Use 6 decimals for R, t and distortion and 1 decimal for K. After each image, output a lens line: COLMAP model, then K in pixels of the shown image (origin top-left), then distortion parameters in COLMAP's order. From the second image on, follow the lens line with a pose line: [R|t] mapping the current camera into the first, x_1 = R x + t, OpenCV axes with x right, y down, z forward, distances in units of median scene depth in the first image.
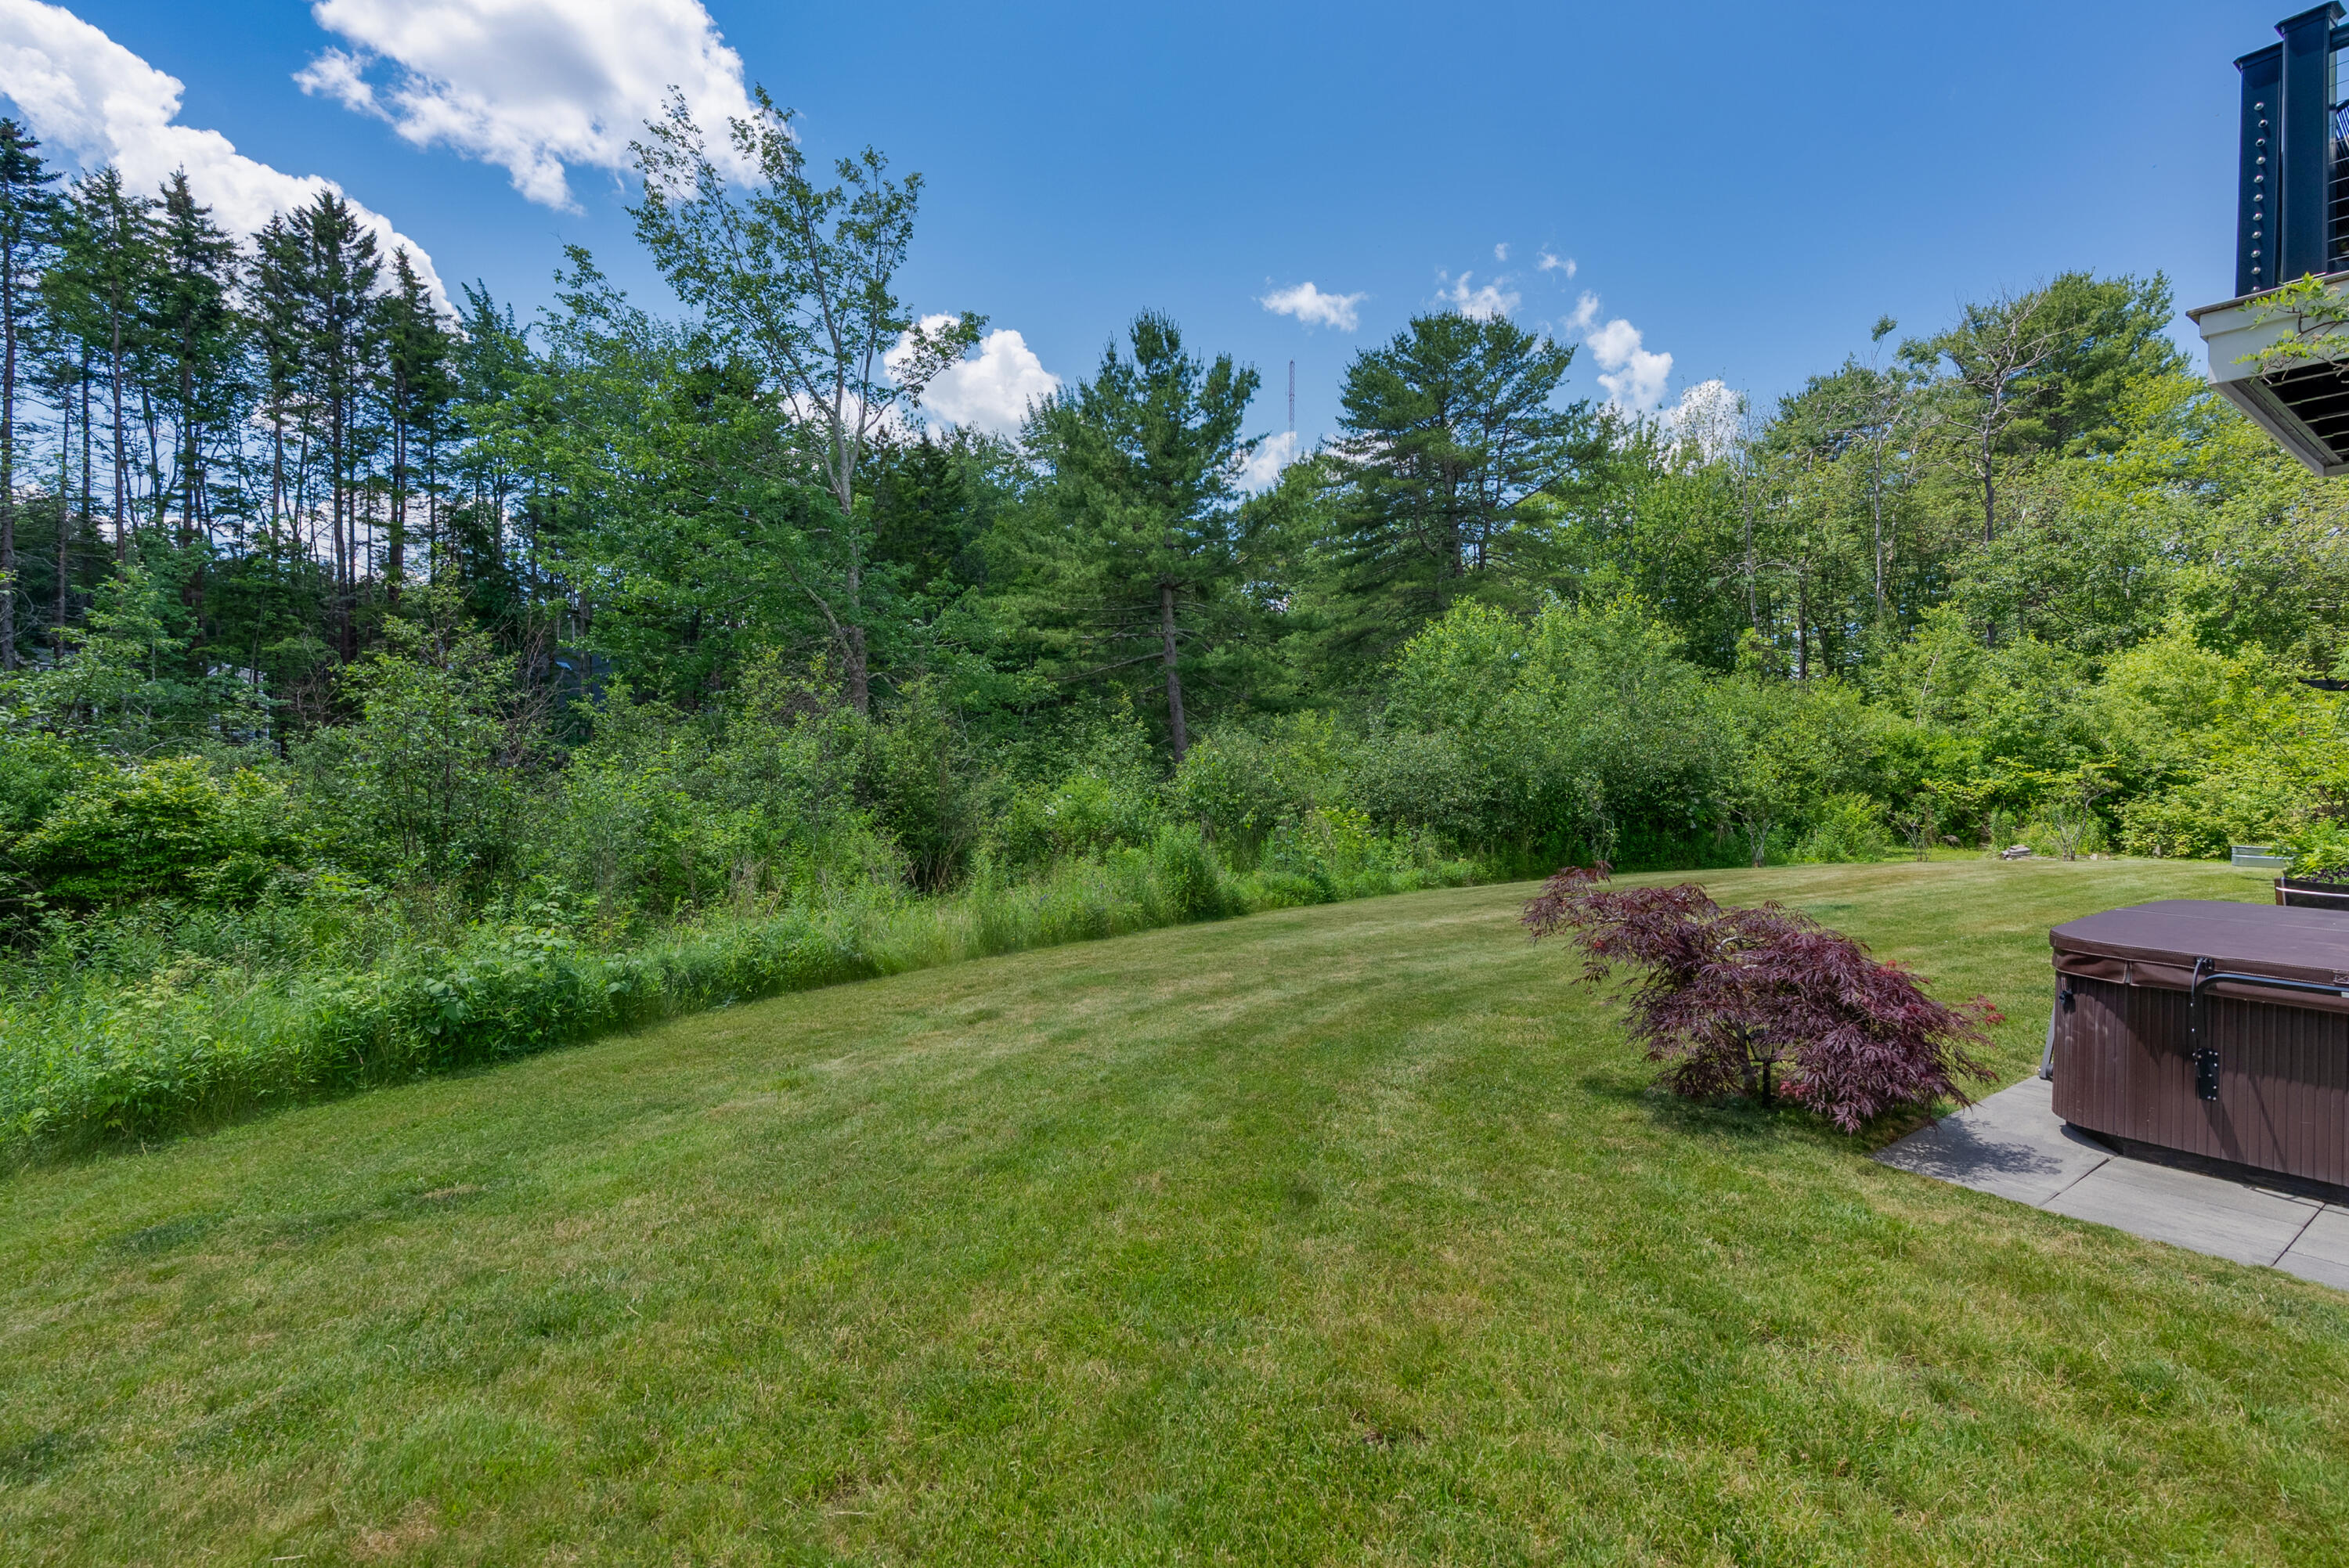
lens RADIAL K [[1172.1, 0, 1174.5], [0, 1172.1, 784.0], [0, 0, 1]] dist [-0.000945, -0.000103]
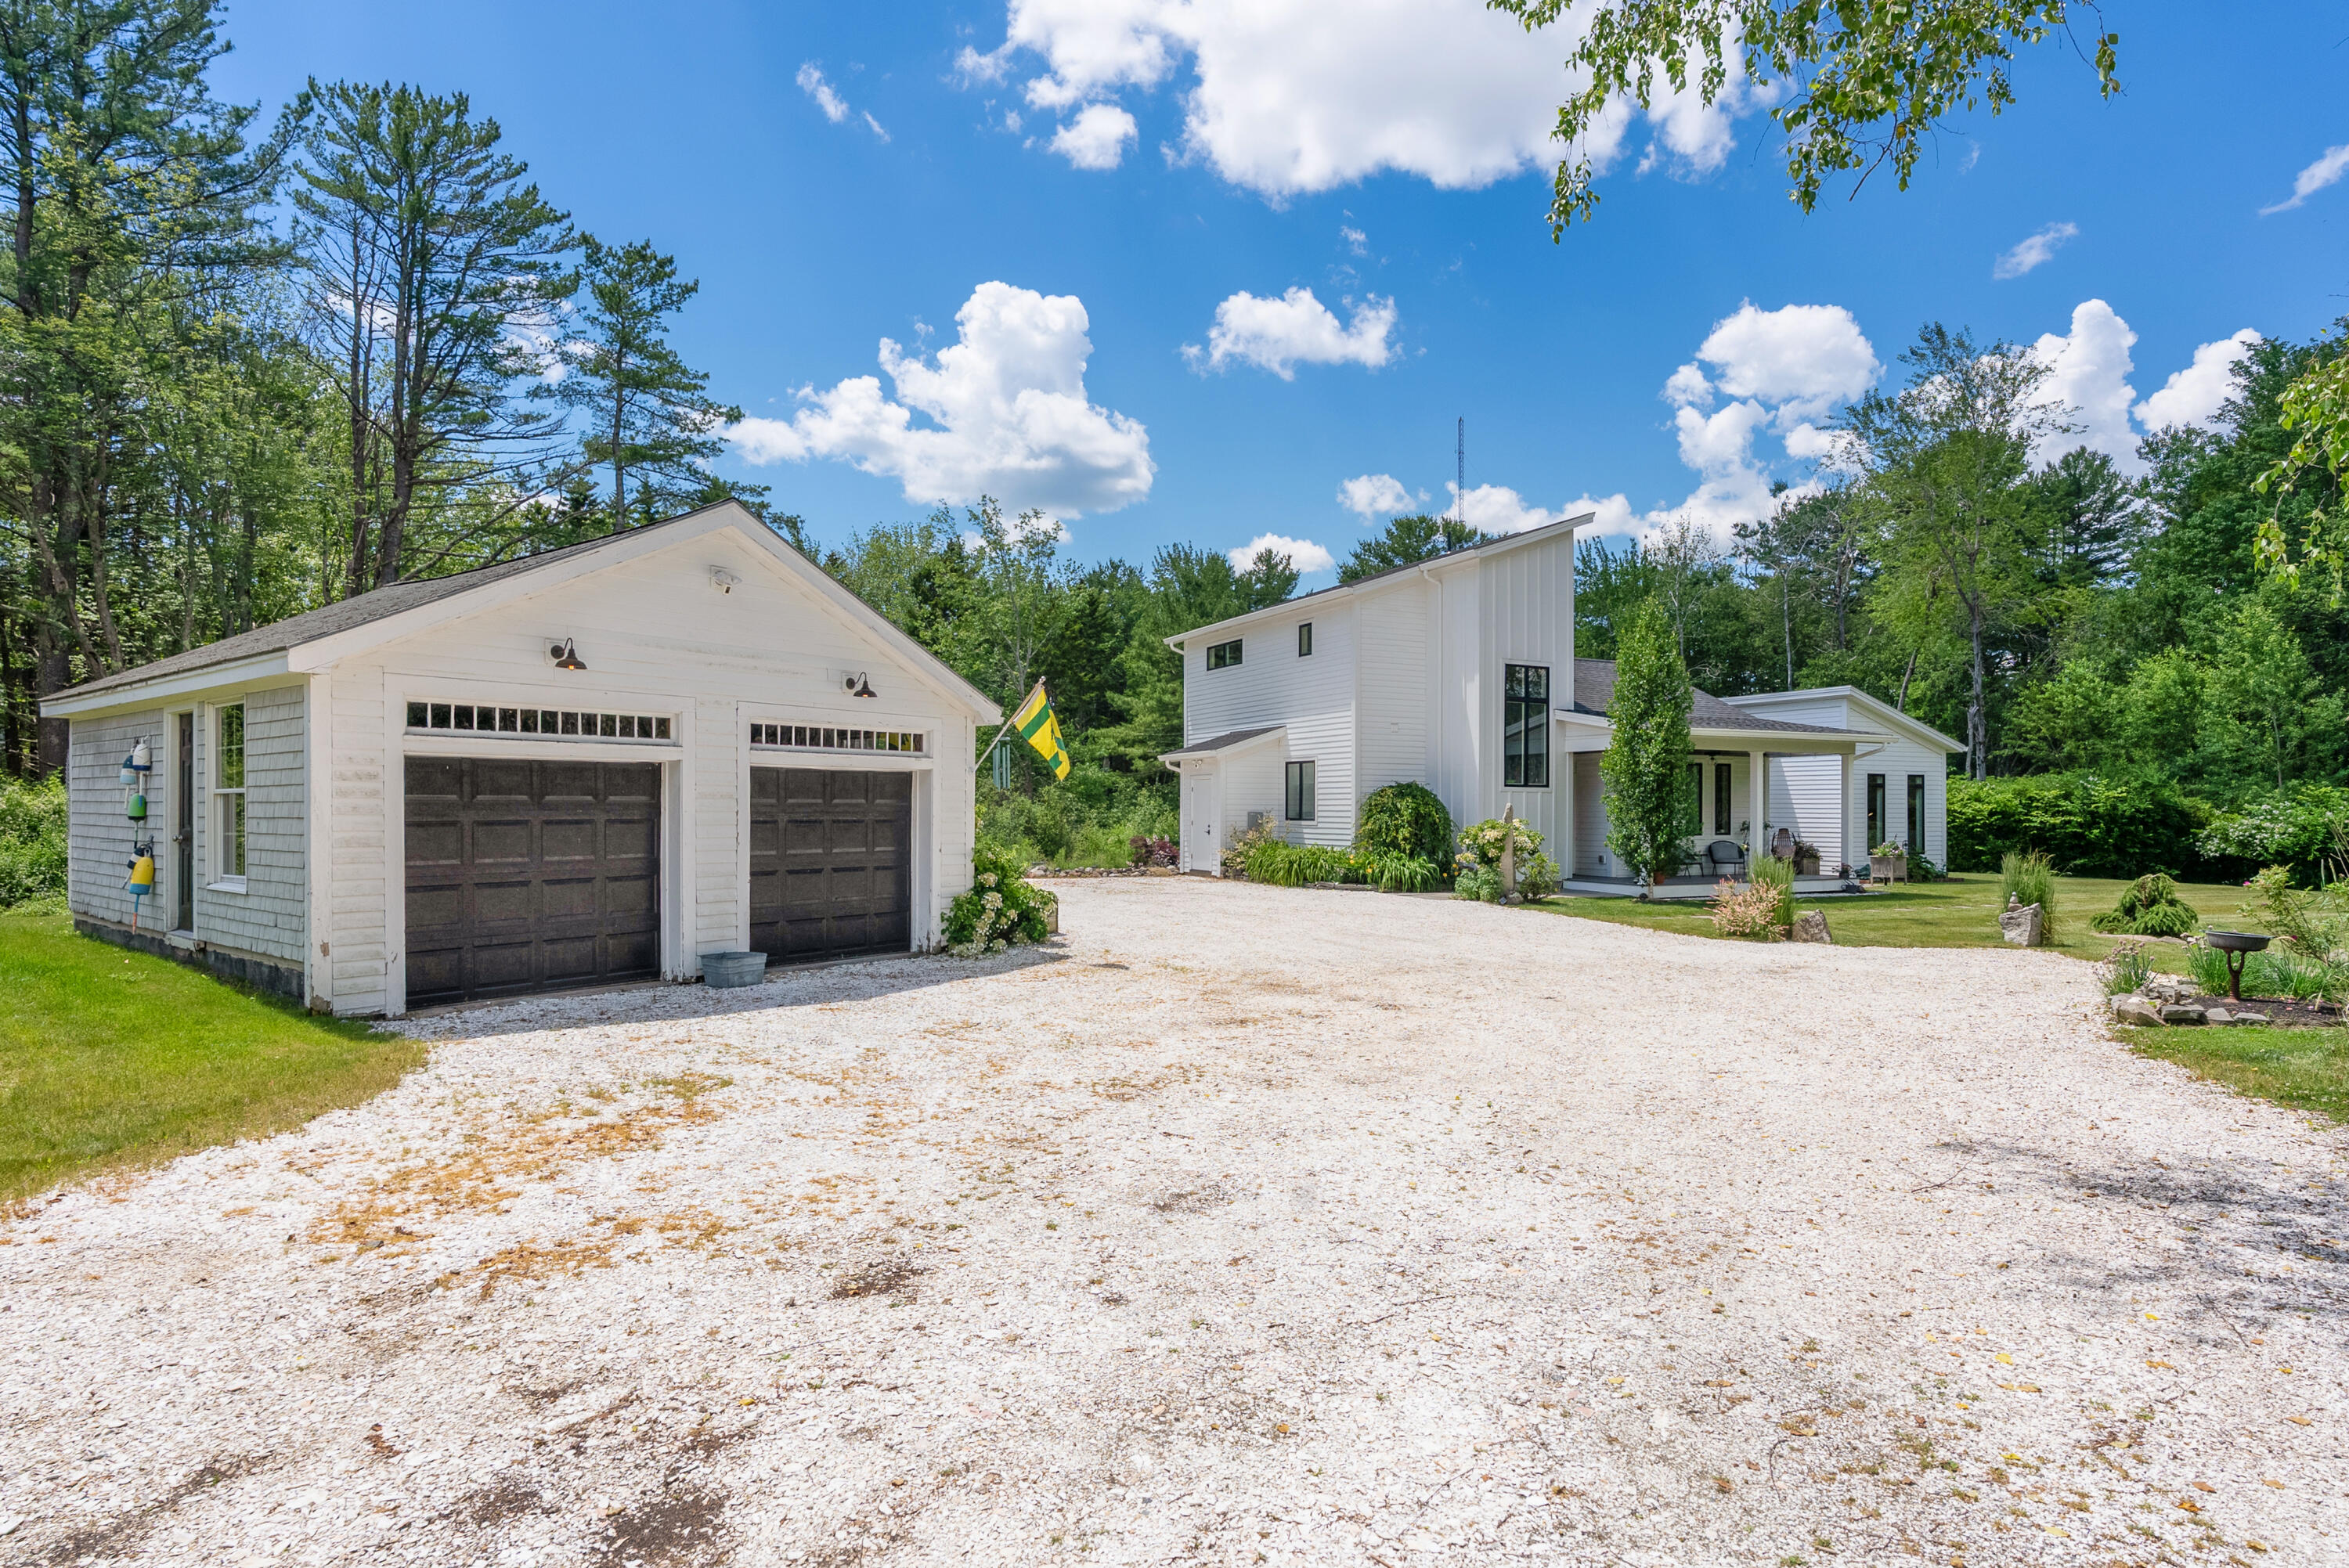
lens RADIAL K [[1191.3, 0, 1178.4], [0, 1191.3, 813.5], [0, 0, 1]] dist [-0.000440, 0.000024]
pose [[0.988612, -0.007842, -0.150280, 0.299441], [0.004057, 0.999667, -0.025473, 0.023900], [0.150429, 0.024574, 0.988315, -1.008675]]
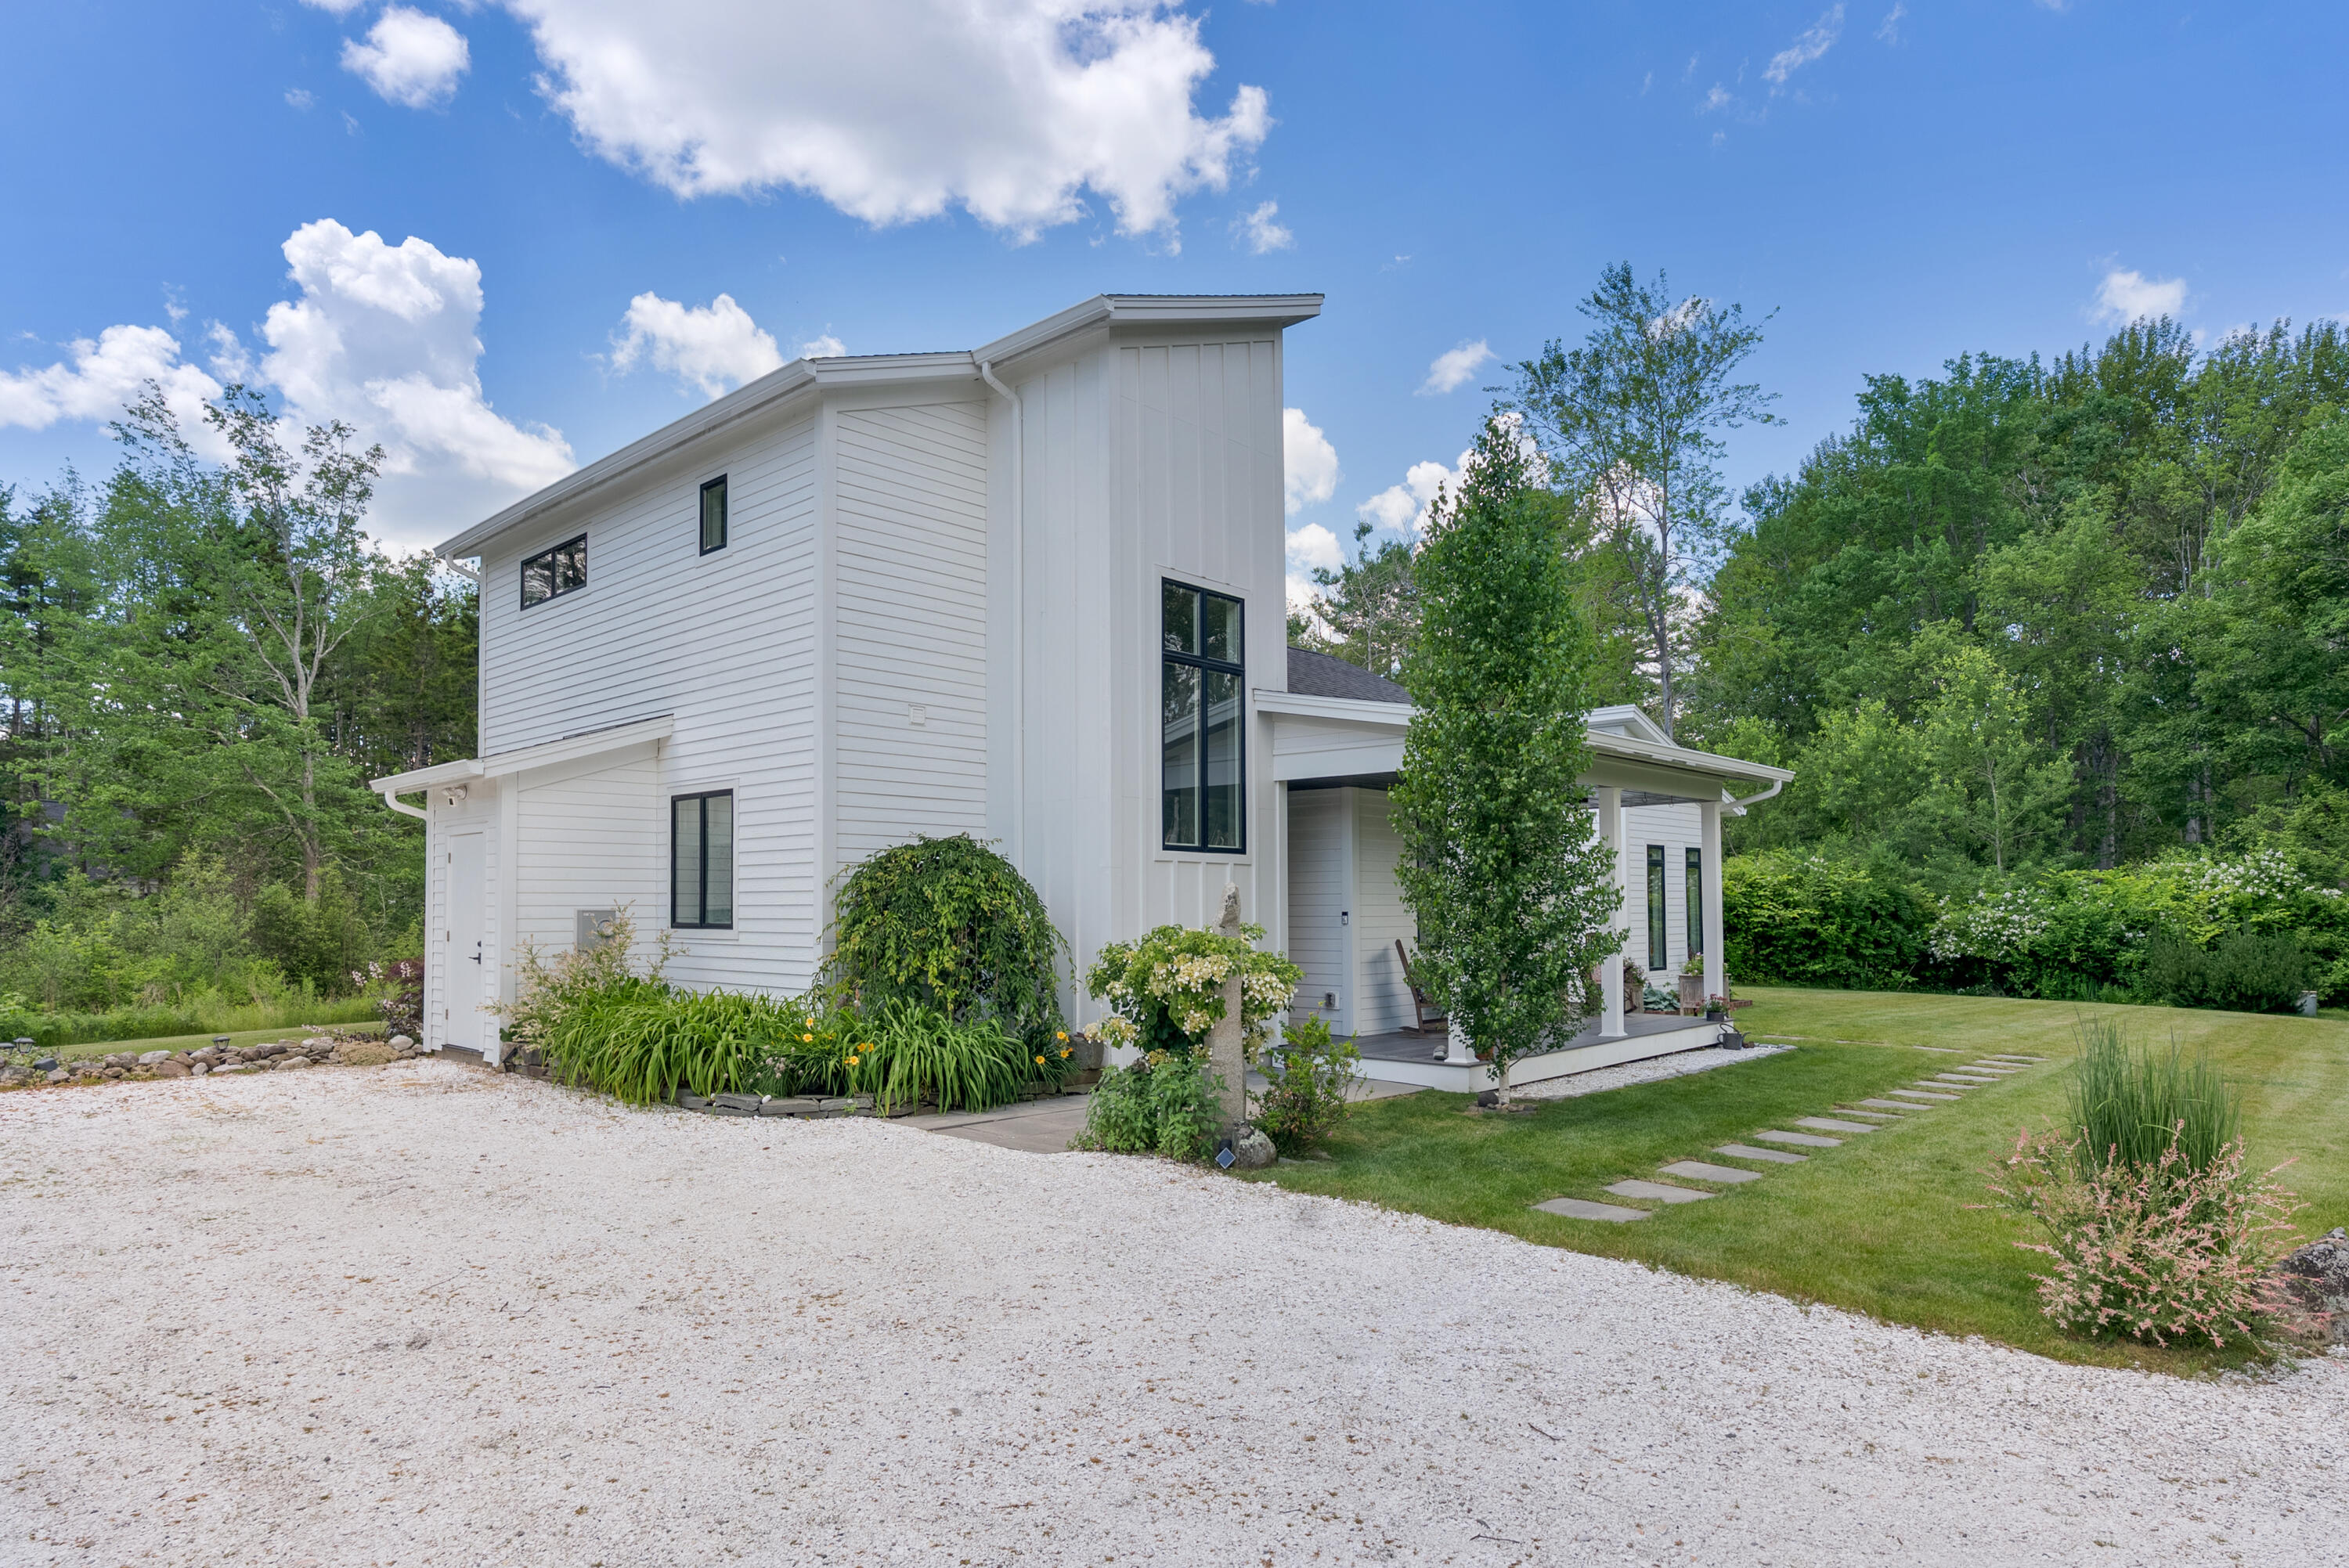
lens RADIAL K [[1364.1, 0, 1137.8], [0, 1364.1, 870.9], [0, 0, 1]] dist [0.005295, 0.001820]
pose [[0.982431, -0.009292, 0.186395, 0.312498], [0.018983, 0.998555, -0.050271, 0.012778], [-0.185659, 0.052926, 0.981188, -0.568355]]
